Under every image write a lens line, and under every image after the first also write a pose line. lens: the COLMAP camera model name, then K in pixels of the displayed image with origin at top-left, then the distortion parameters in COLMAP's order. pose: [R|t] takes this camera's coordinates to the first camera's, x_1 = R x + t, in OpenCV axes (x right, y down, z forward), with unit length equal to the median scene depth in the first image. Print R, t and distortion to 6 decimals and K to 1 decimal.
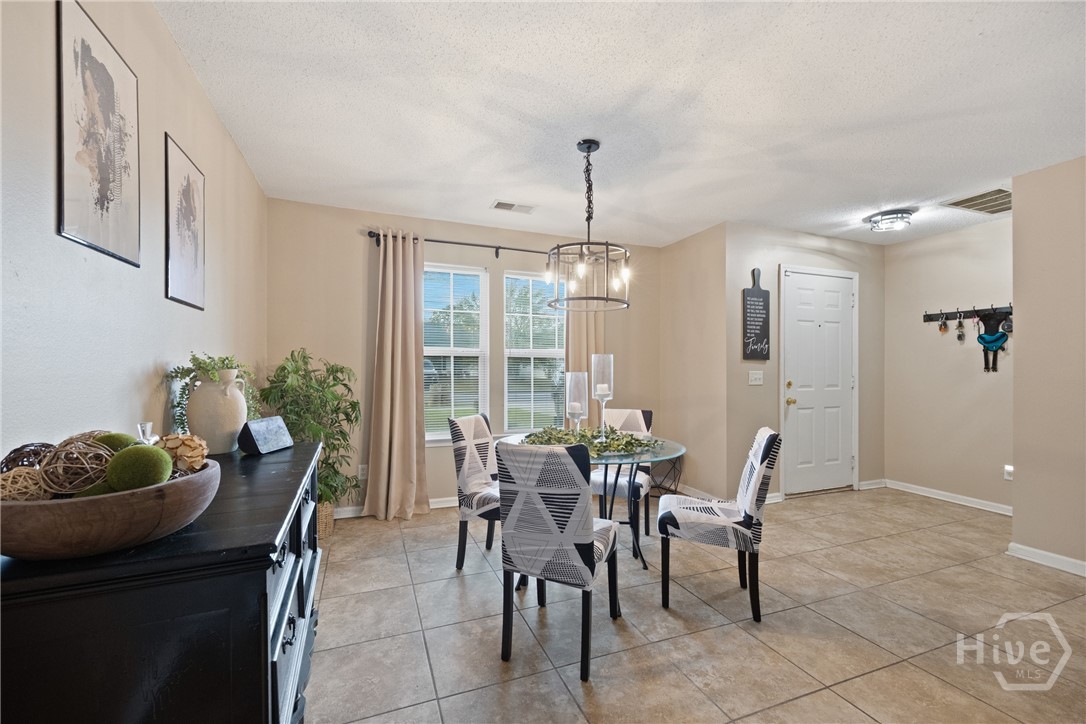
lens RADIAL K [[452.3, 0, 540.0], [0, 452.3, 366.3], [0, 0, 1]] dist [-0.000892, -0.000088]
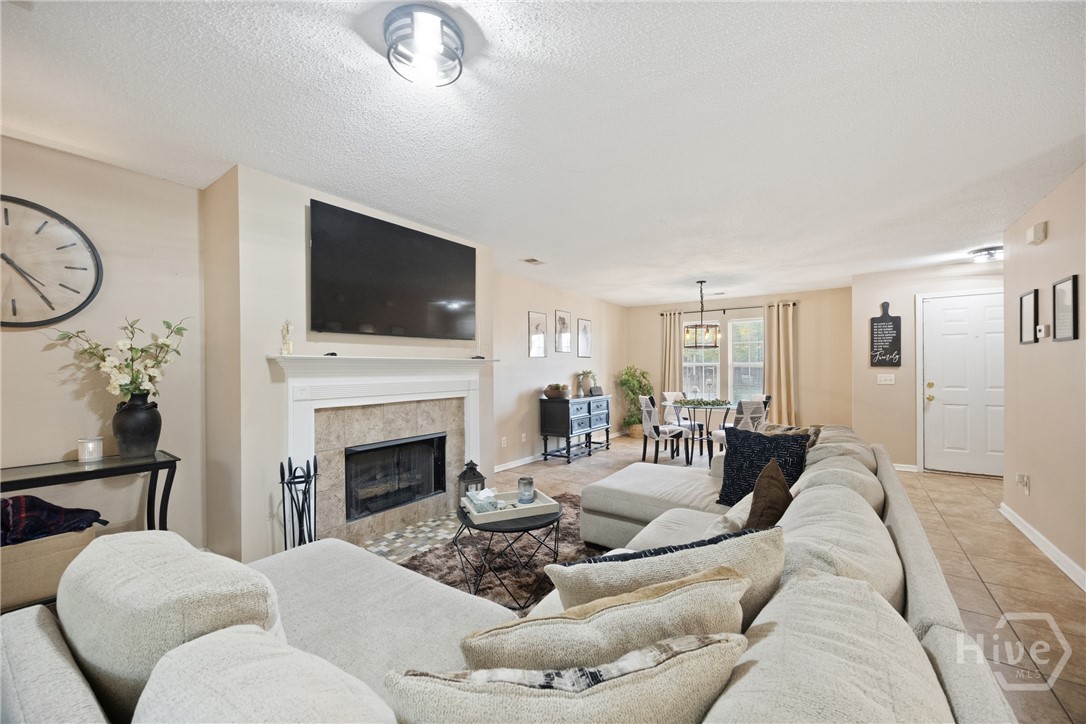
lens RADIAL K [[426.0, 0, 545.0], [0, 426.0, 368.2], [0, 0, 1]] dist [-0.002924, -0.000368]
pose [[0.546553, -0.008011, -0.837386, 1.204294], [0.009483, 0.999949, -0.003376, -0.017833], [0.837371, -0.006096, 0.546601, -0.737604]]
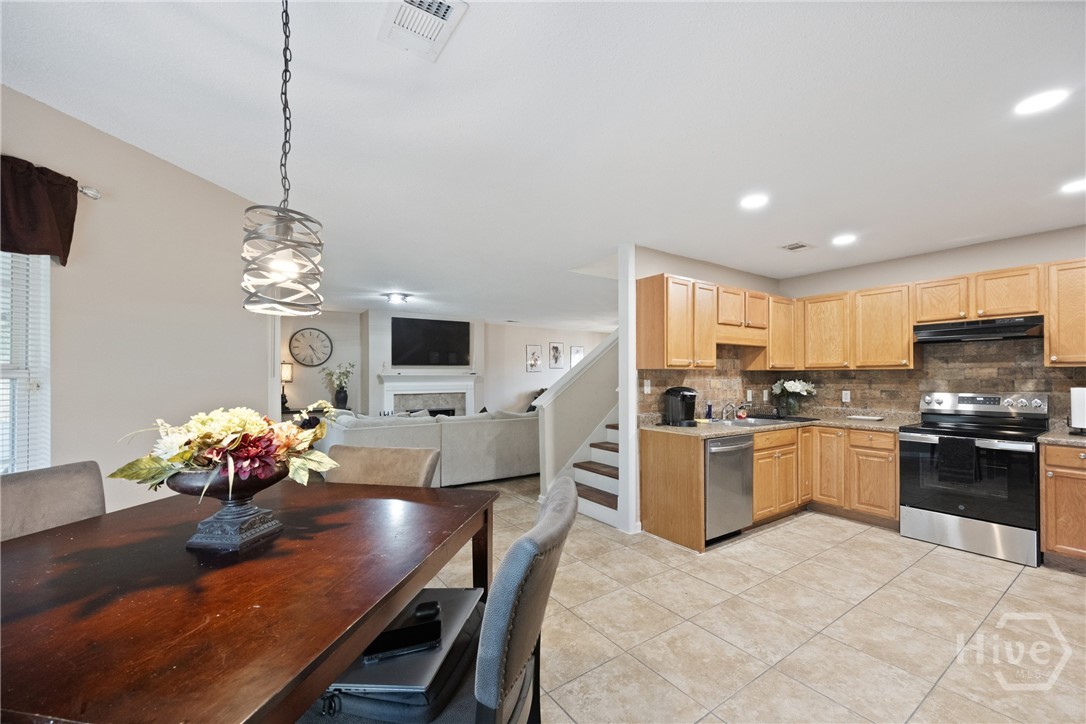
lens RADIAL K [[432.4, 0, 546.1], [0, 432.4, 374.6], [0, 0, 1]] dist [-0.003121, -0.000272]
pose [[0.229973, -0.010558, -0.973140, 2.657624], [0.004688, 0.999942, -0.009741, -0.021966], [0.973186, -0.002322, 0.230009, -0.402235]]
